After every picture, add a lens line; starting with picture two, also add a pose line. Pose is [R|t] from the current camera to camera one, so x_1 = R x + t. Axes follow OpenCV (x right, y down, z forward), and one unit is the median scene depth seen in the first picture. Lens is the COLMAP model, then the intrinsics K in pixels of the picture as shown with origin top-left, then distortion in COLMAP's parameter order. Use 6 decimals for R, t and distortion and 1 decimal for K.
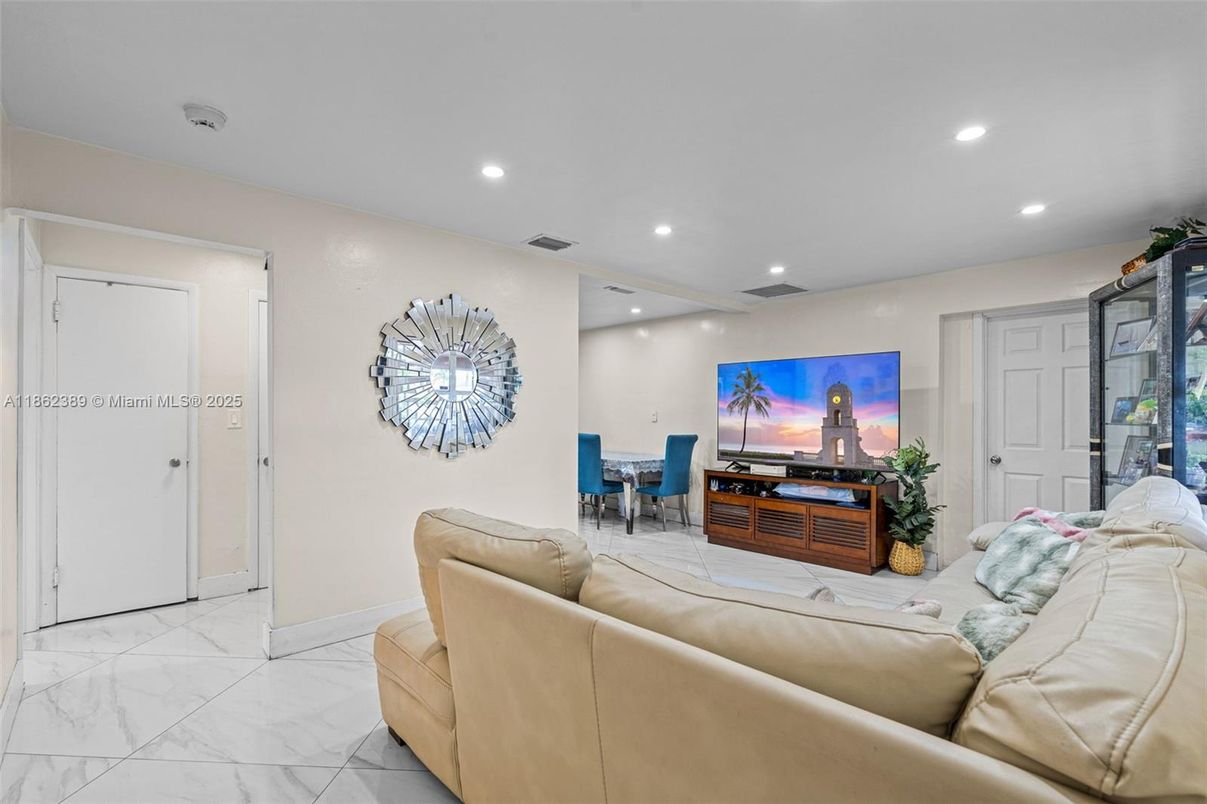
lens RADIAL K [[552.7, 0, 600.4], [0, 552.7, 408.7], [0, 0, 1]] dist [-0.003595, -0.000138]
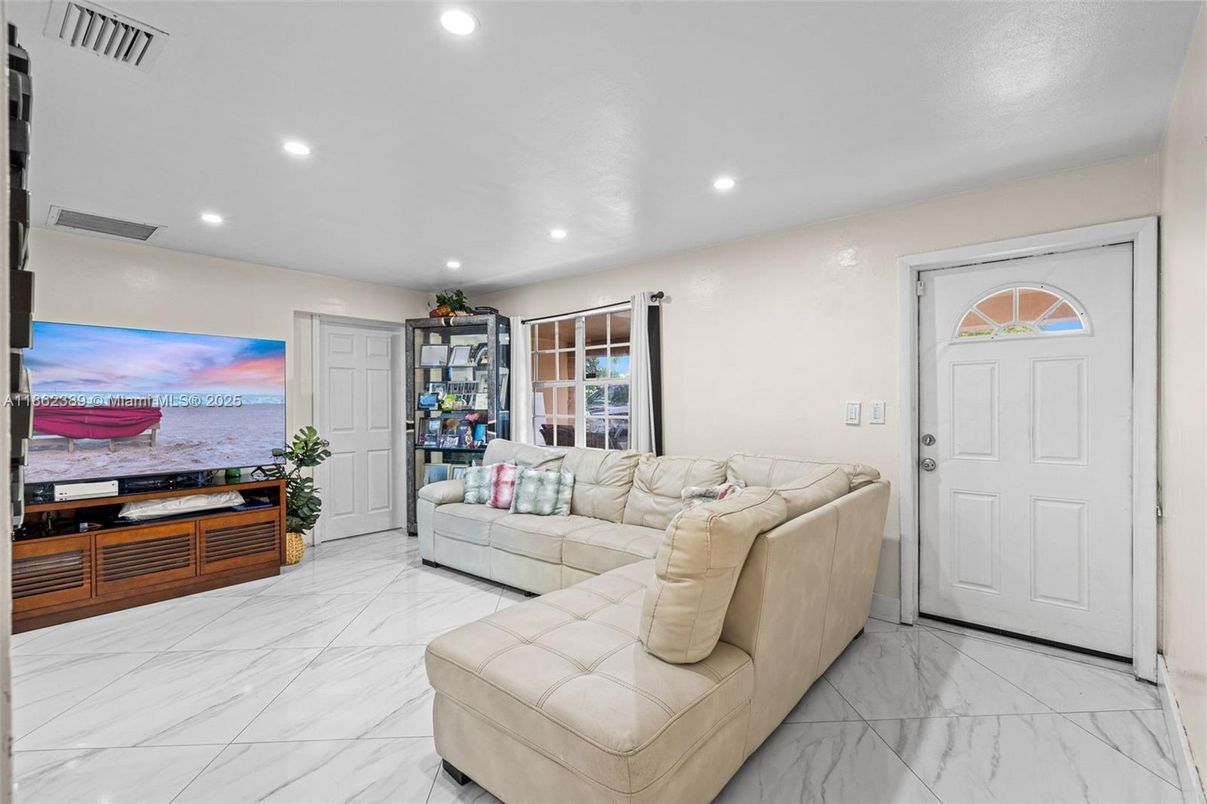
lens RADIAL K [[552.7, 0, 595.0], [0, 552.7, 406.2], [0, 0, 1]] dist [-0.003595, -0.000138]
pose [[-0.109483, -0.007928, 0.993957, -0.486766], [-0.005592, 0.999957, 0.007360, 0.001724], [-0.993973, -0.004753, -0.109522, 0.535886]]
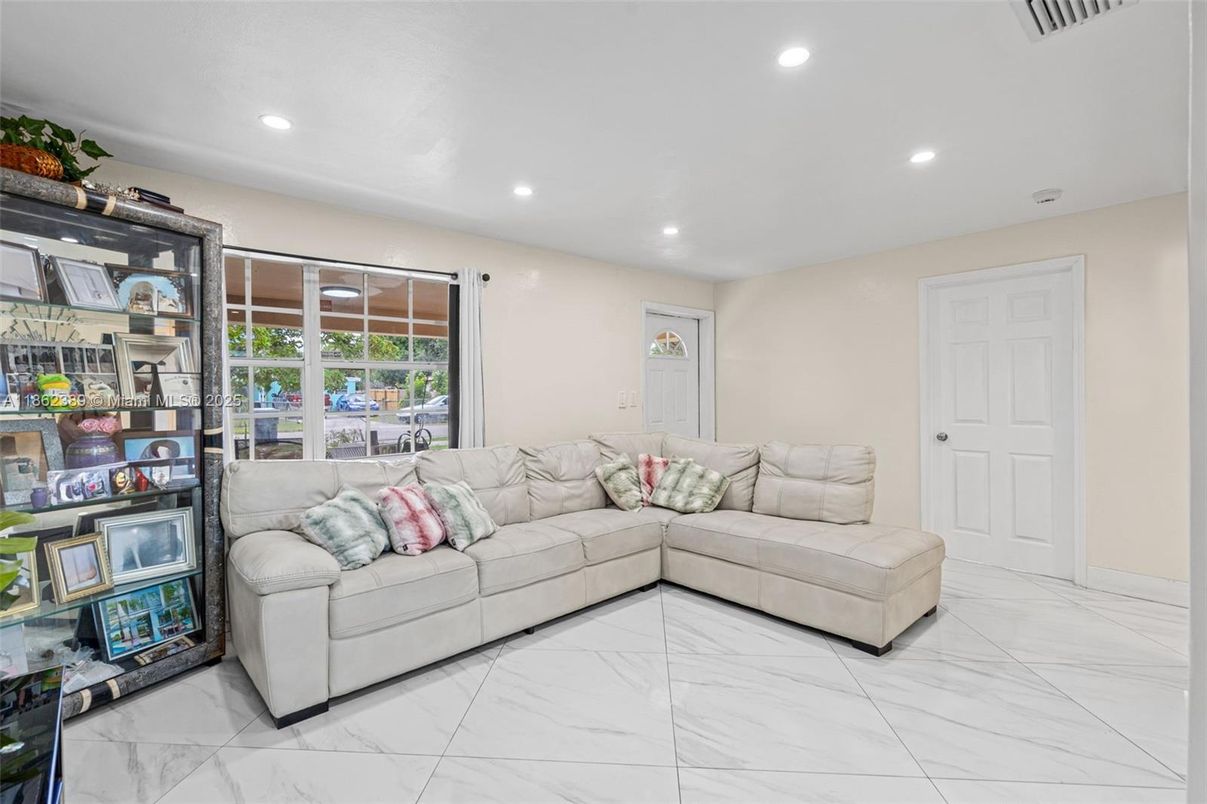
lens RADIAL K [[552.7, 0, 597.0], [0, 552.7, 398.4], [0, 0, 1]] dist [-0.003595, -0.000138]
pose [[-0.999893, 0.011236, 0.009407, 0.218434], [0.011136, 0.999881, -0.010633, 0.020472], [-0.009525, -0.010527, -0.999899, 1.169601]]
